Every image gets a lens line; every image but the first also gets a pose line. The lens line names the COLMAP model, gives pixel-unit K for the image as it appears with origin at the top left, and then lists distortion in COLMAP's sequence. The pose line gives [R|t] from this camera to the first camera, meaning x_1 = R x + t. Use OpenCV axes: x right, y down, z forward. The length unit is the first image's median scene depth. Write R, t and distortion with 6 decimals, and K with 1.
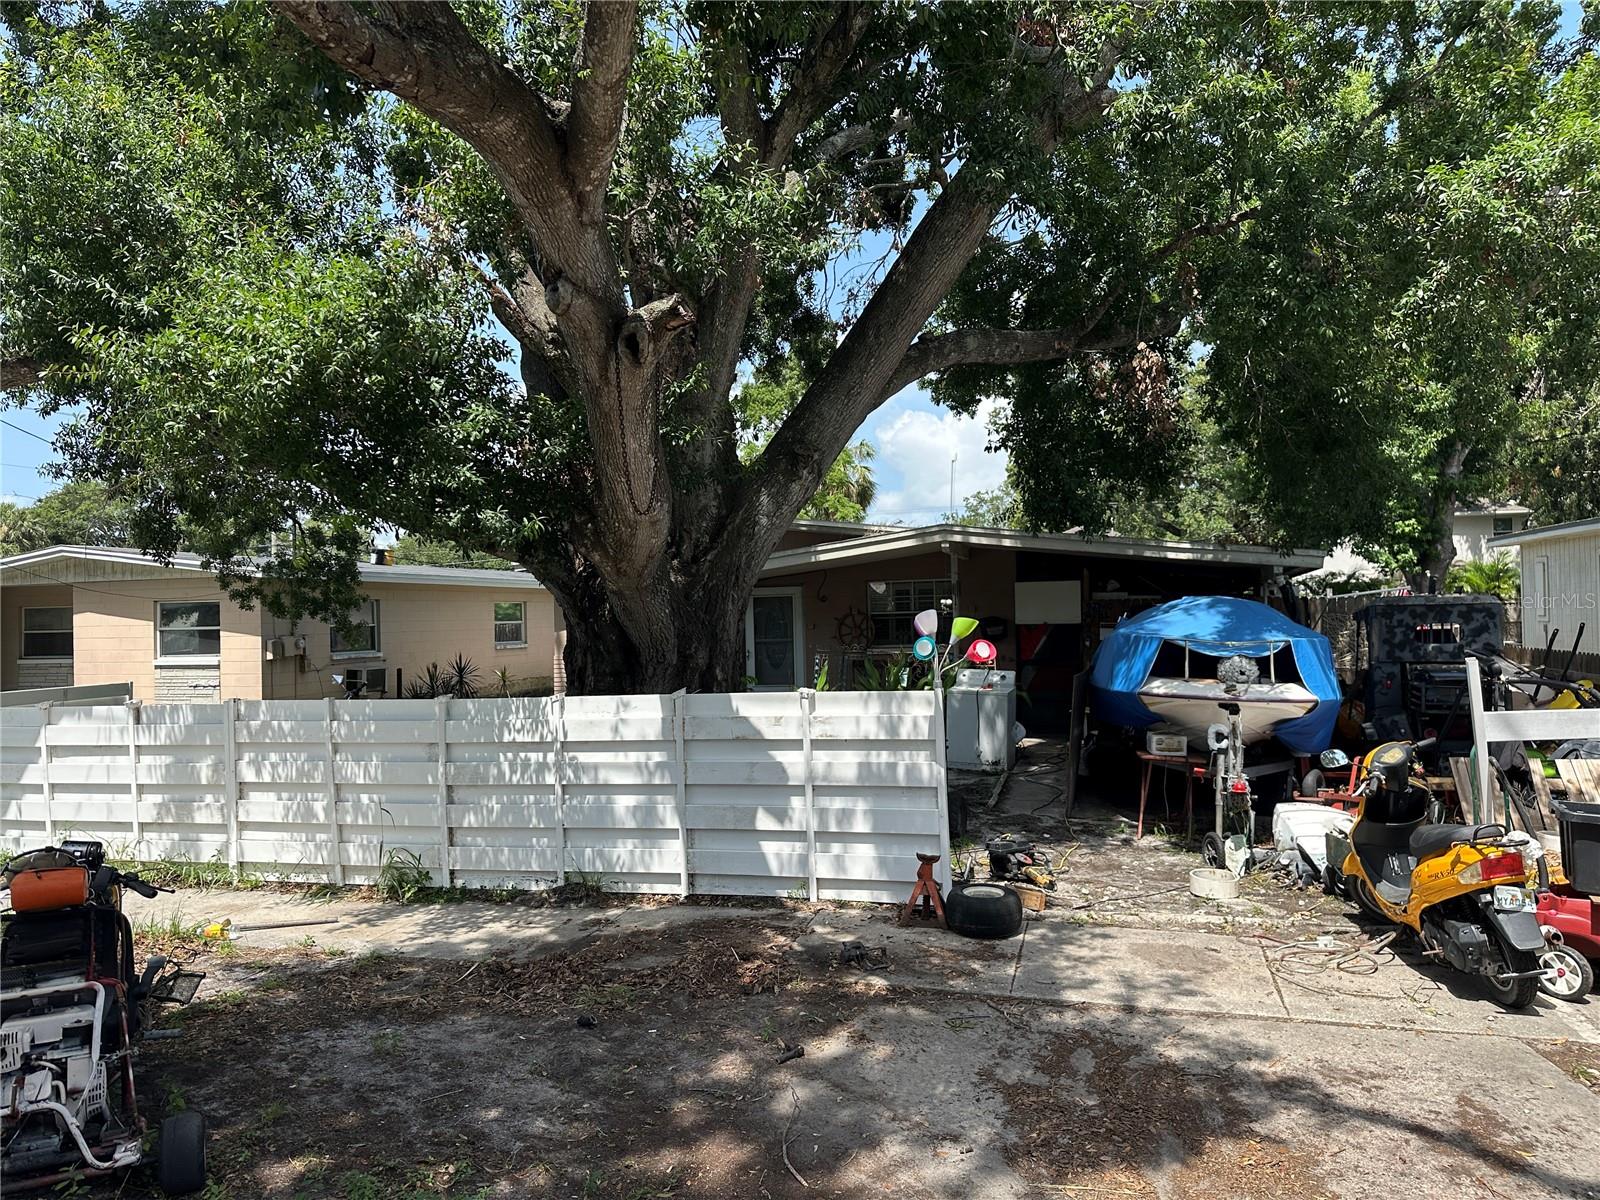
lens RADIAL K [[1099.6, 0, 810.3], [0, 1099.6, 598.3], [0, 0, 1]] dist [0.145769, -0.210680]
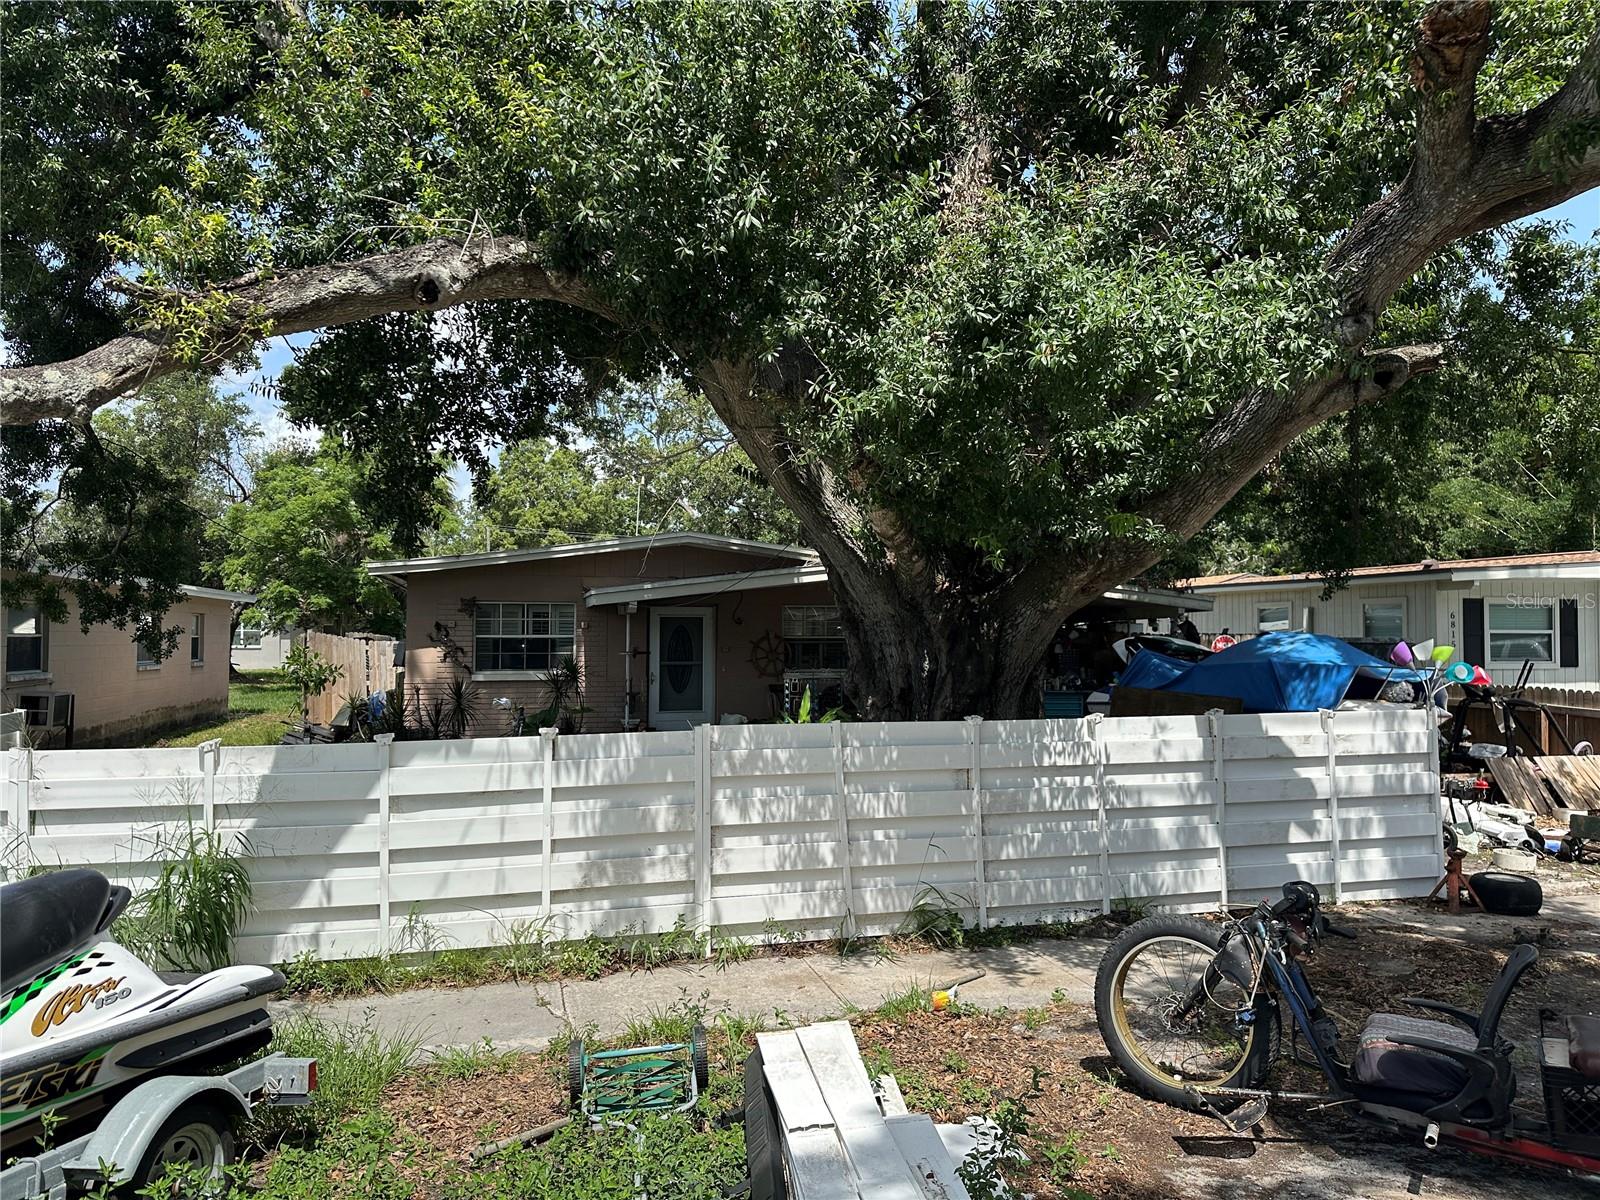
lens RADIAL K [[1099.6, 0, 810.3], [0, 1099.6, 598.3], [0, 0, 1]] dist [0.145769, -0.210680]
pose [[0.855339, 0.044567, 0.516149, -0.903205], [-0.031172, 0.998915, -0.034594, 0.024643], [-0.517130, 0.013500, 0.855800, 0.284927]]
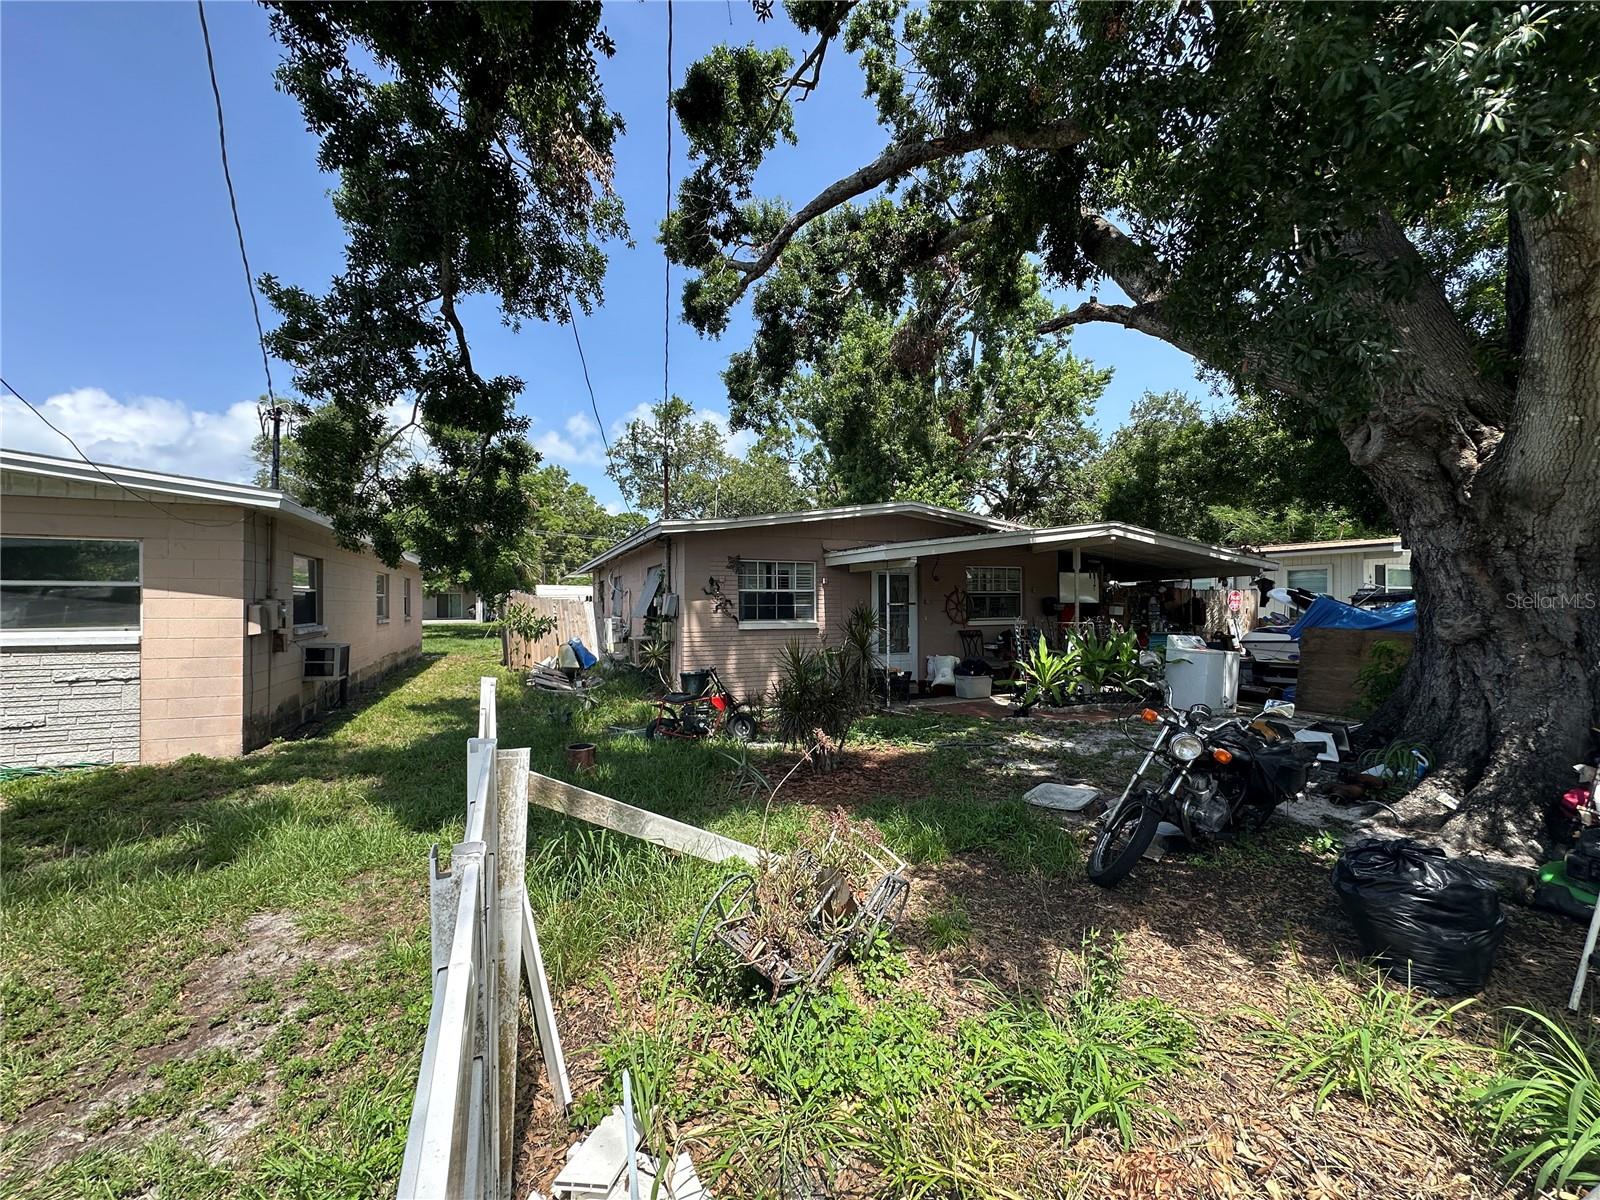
lens RADIAL K [[634.5, 0, 794.9], [0, 634.5, 598.7], [0, 0, 1]] dist [-0.000456, 0.000446]
pose [[0.770701, 0.025786, 0.636675, -1.104514], [-0.025837, 0.999624, -0.009210, 0.066686], [-0.636673, -0.009351, 0.771077, 1.194170]]
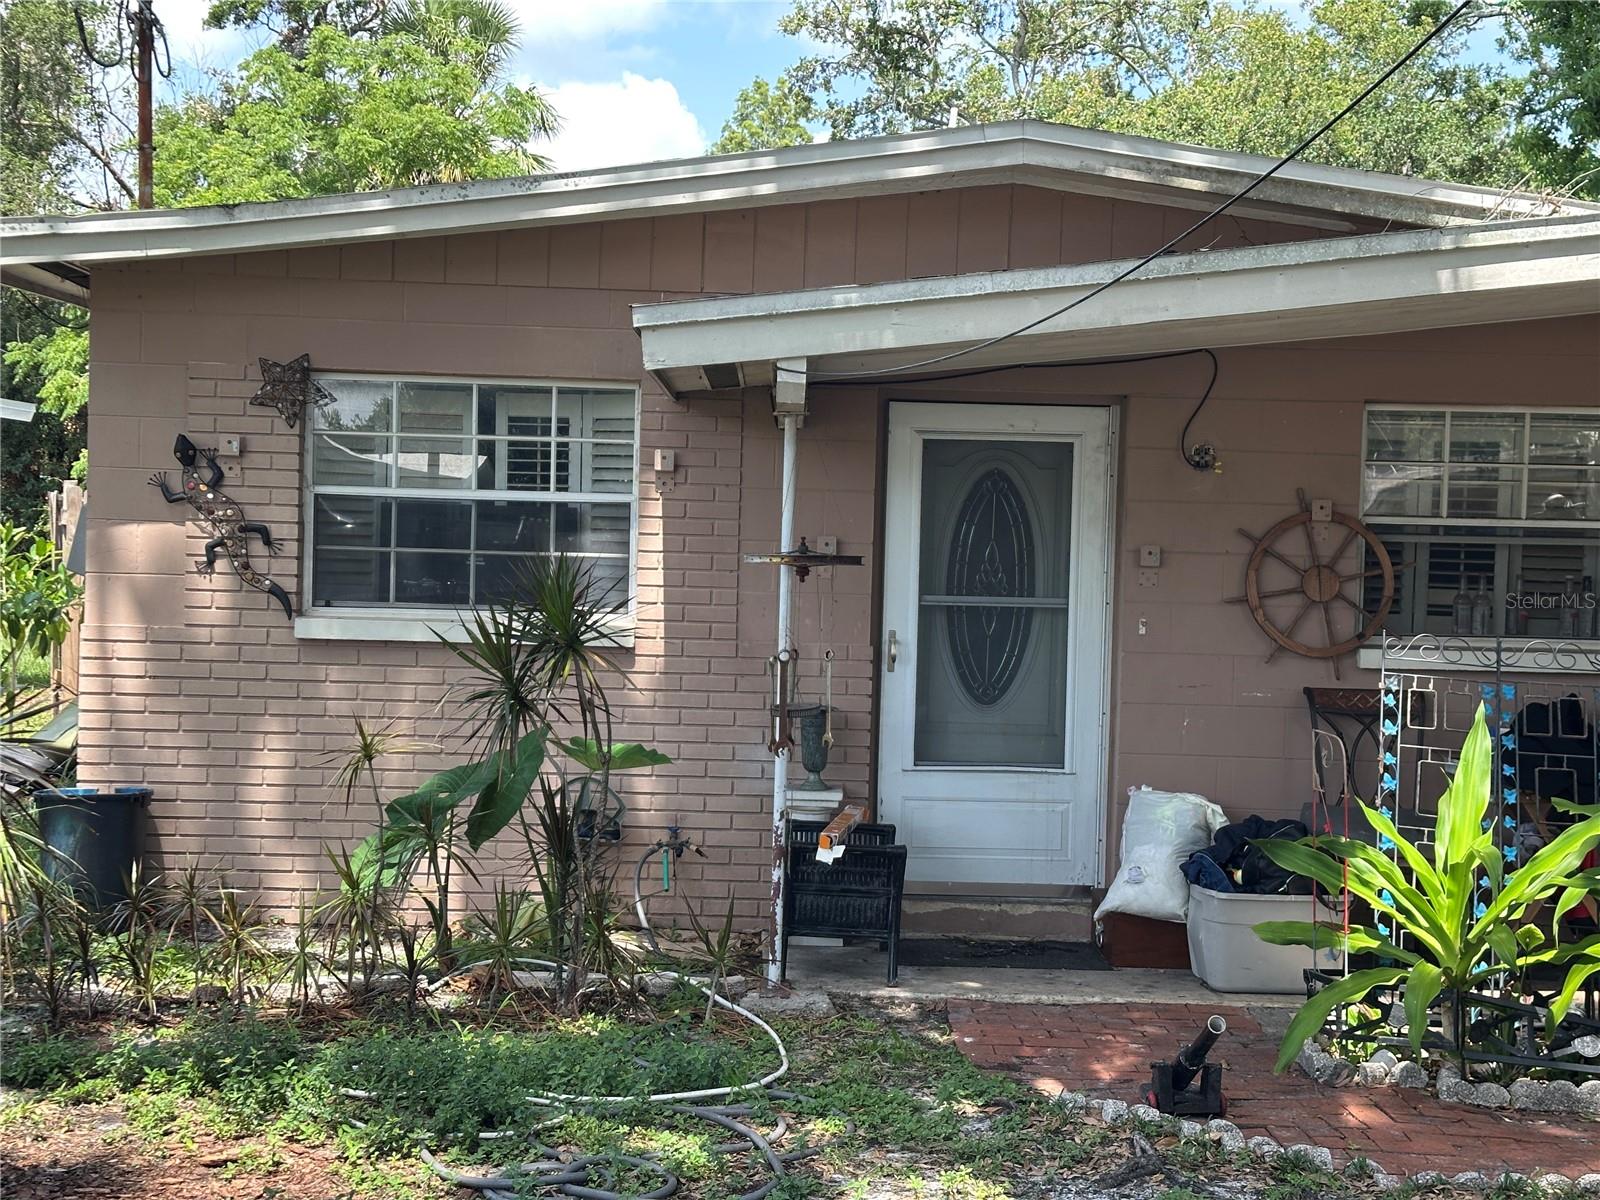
lens RADIAL K [[2171.4, 0, 798.4], [0, 2171.4, 601.2], [0, 0, 1]] dist [0.156747, 0.011789]
pose [[0.953697, 0.040435, 0.298039, -0.502449], [-0.053994, 0.997841, 0.037400, 0.043191], [-0.295883, -0.051761, 0.953821, 1.064392]]
